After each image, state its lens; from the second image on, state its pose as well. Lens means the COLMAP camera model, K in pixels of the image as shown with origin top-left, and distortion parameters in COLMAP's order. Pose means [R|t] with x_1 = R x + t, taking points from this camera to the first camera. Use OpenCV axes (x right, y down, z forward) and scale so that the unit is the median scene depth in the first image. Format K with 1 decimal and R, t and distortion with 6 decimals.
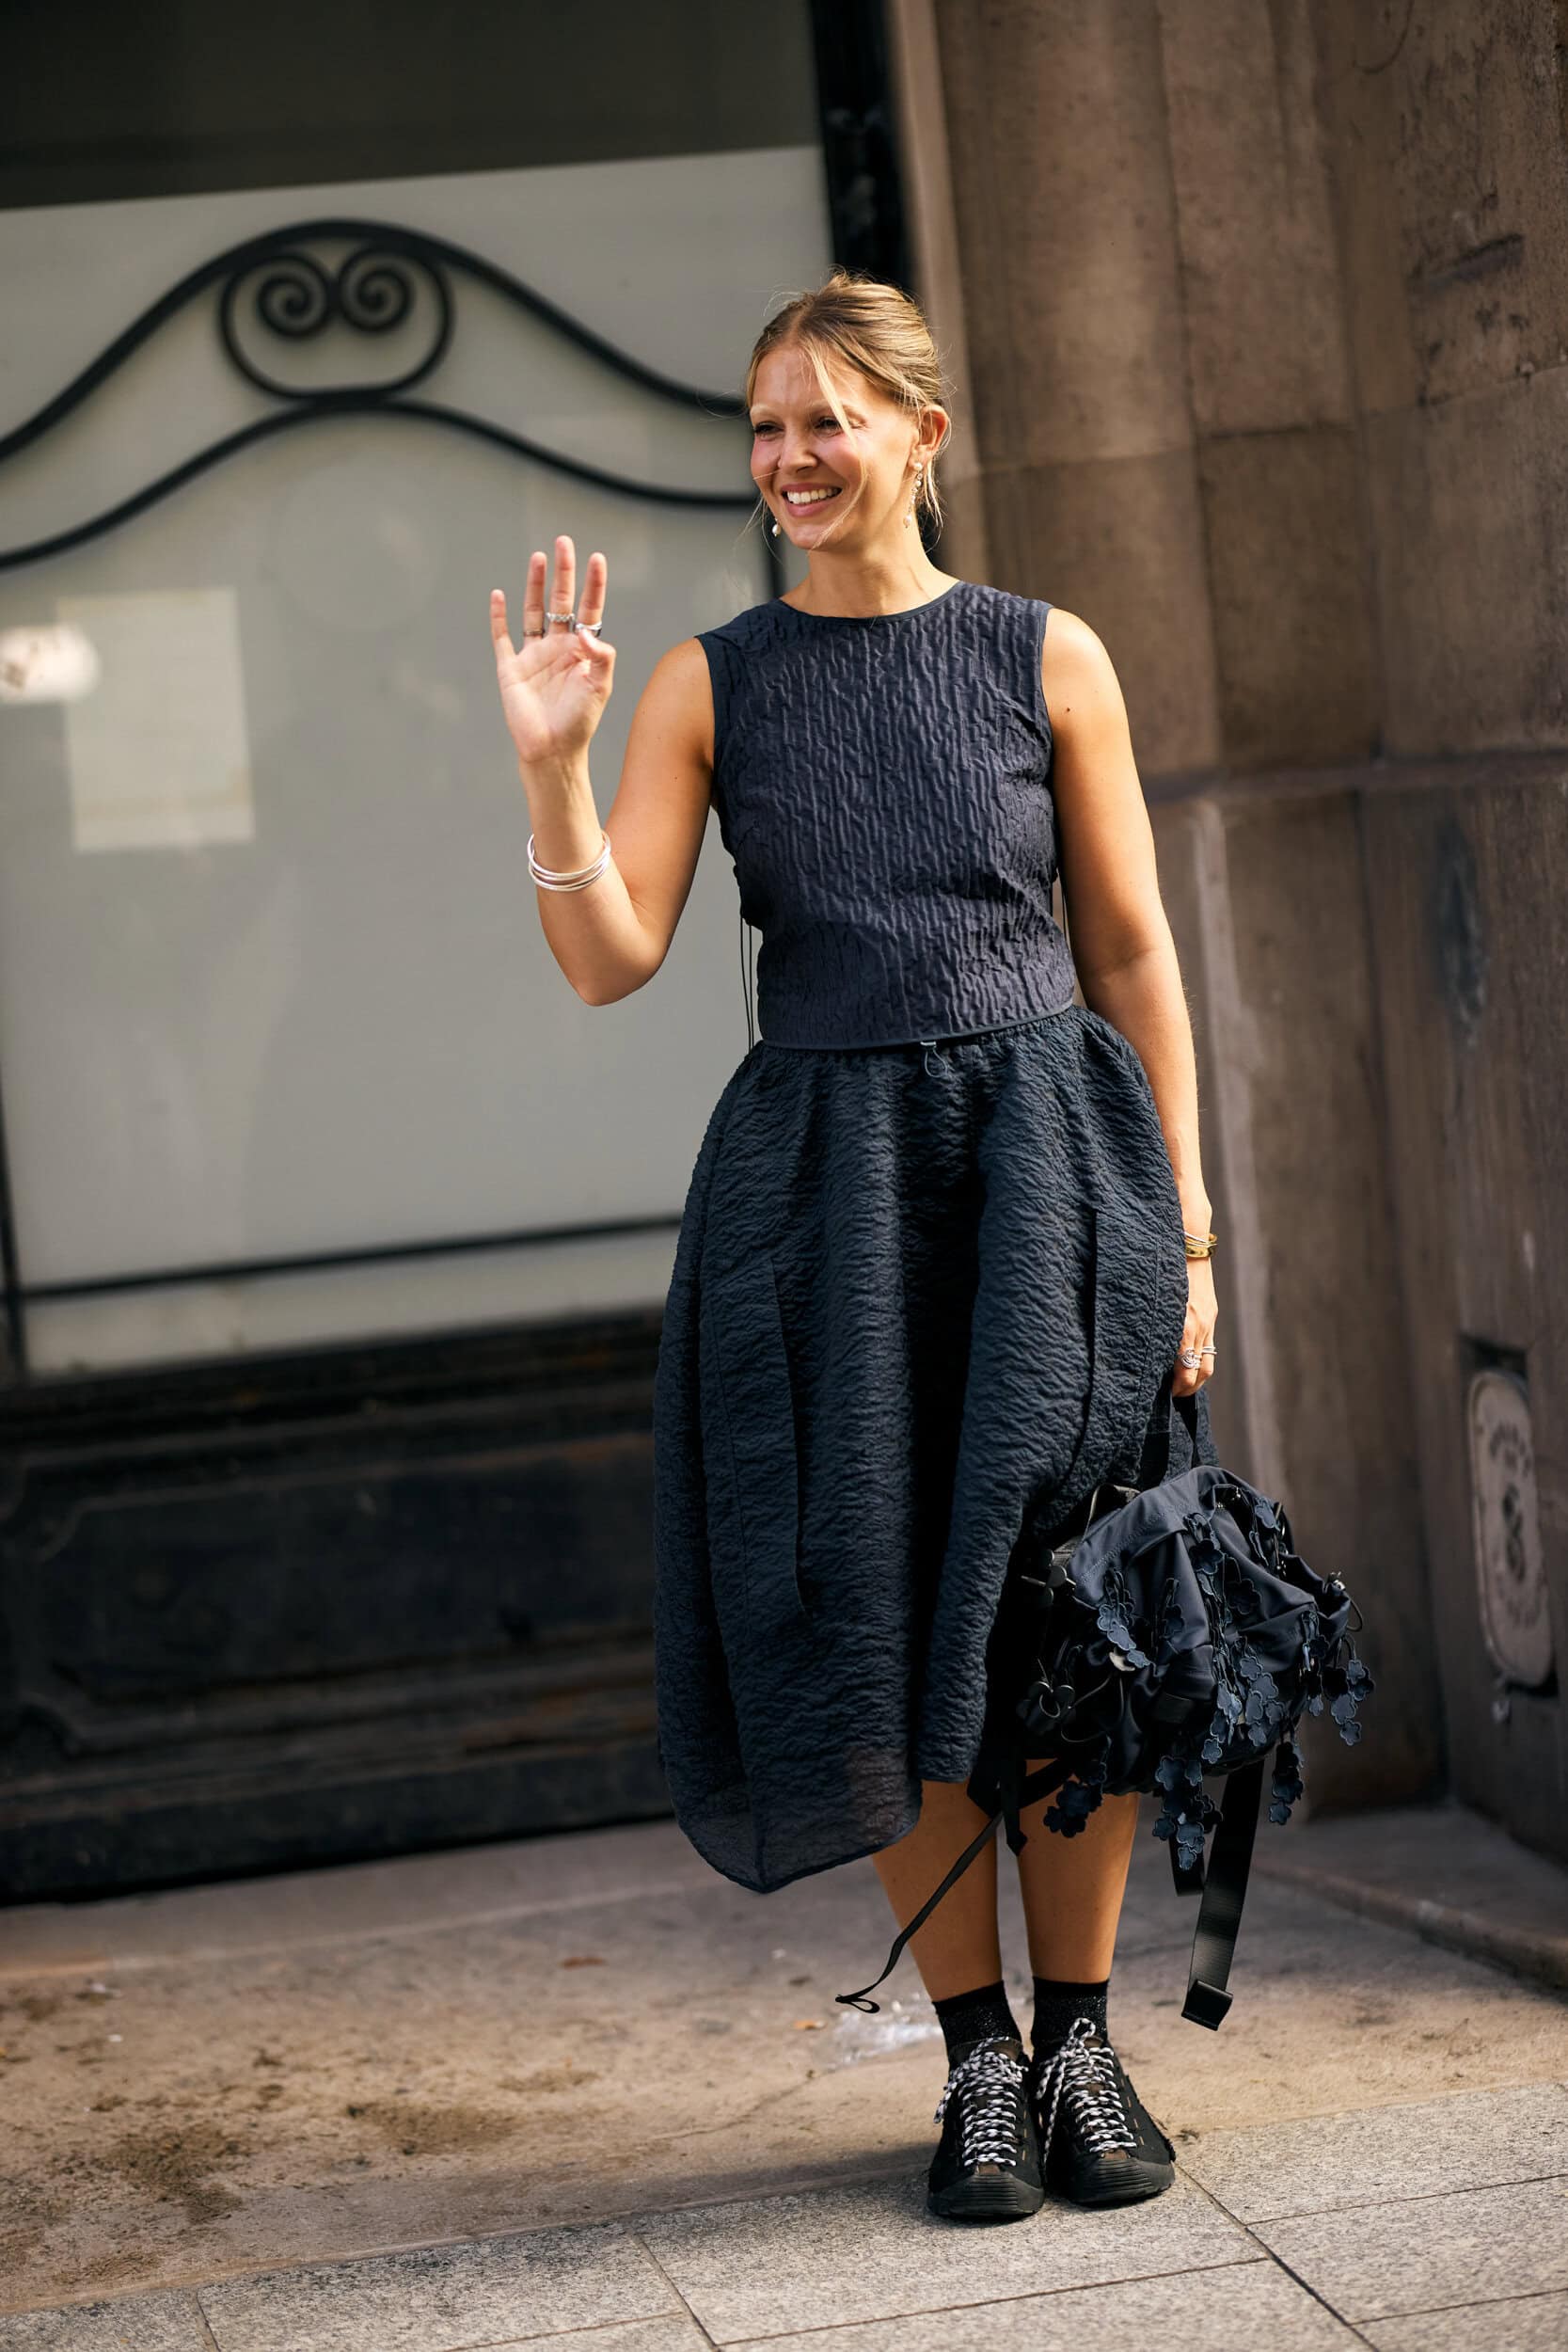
lens RADIAL K [[5897.8, 0, 781.9], [0, 5897.8, 1183.2], [0, 0, 1]] dist [-0.072784, 0.000000]
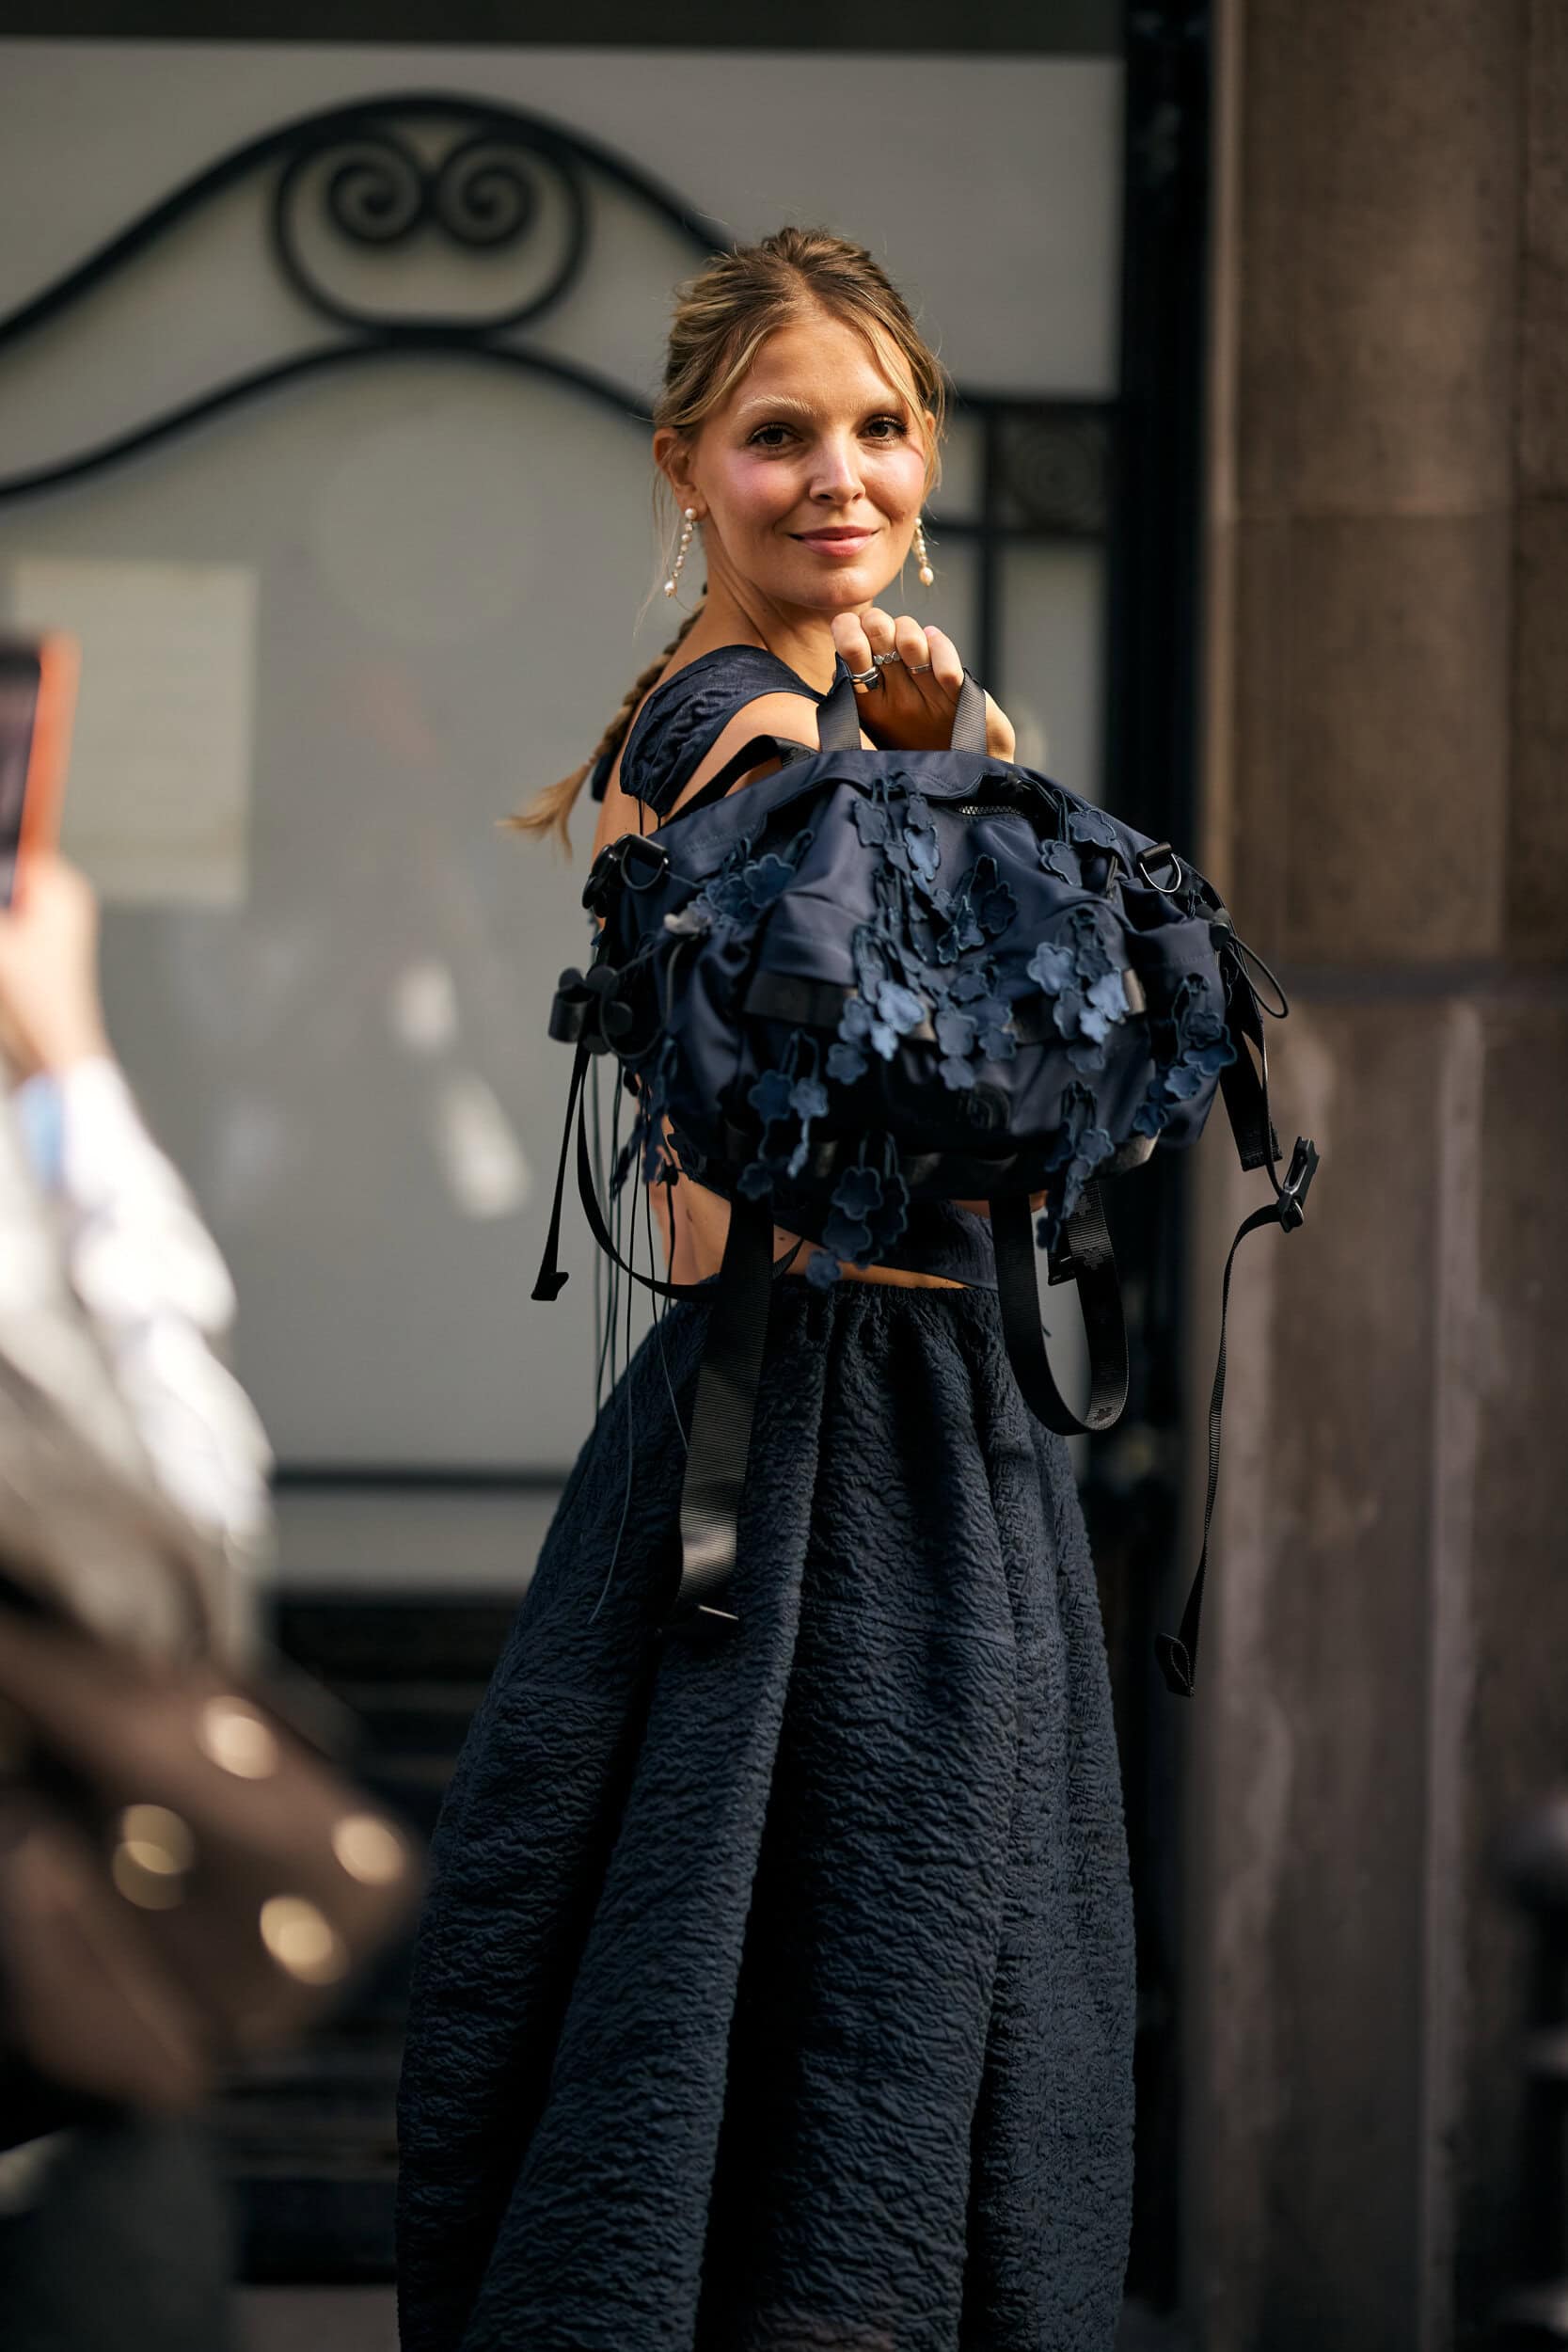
lens RADIAL K [[5897.8, 0, 786.9], [0, 5897.8, 1165.0], [0, 0, 1]] dist [-0.072784, 0.000000]
pose [[0.976561, 0.122627, -0.176891, 0.117857], [-0.126186, 0.991966, -0.008965, -0.028685], [0.174371, 0.031076, 0.984190, 0.285767]]
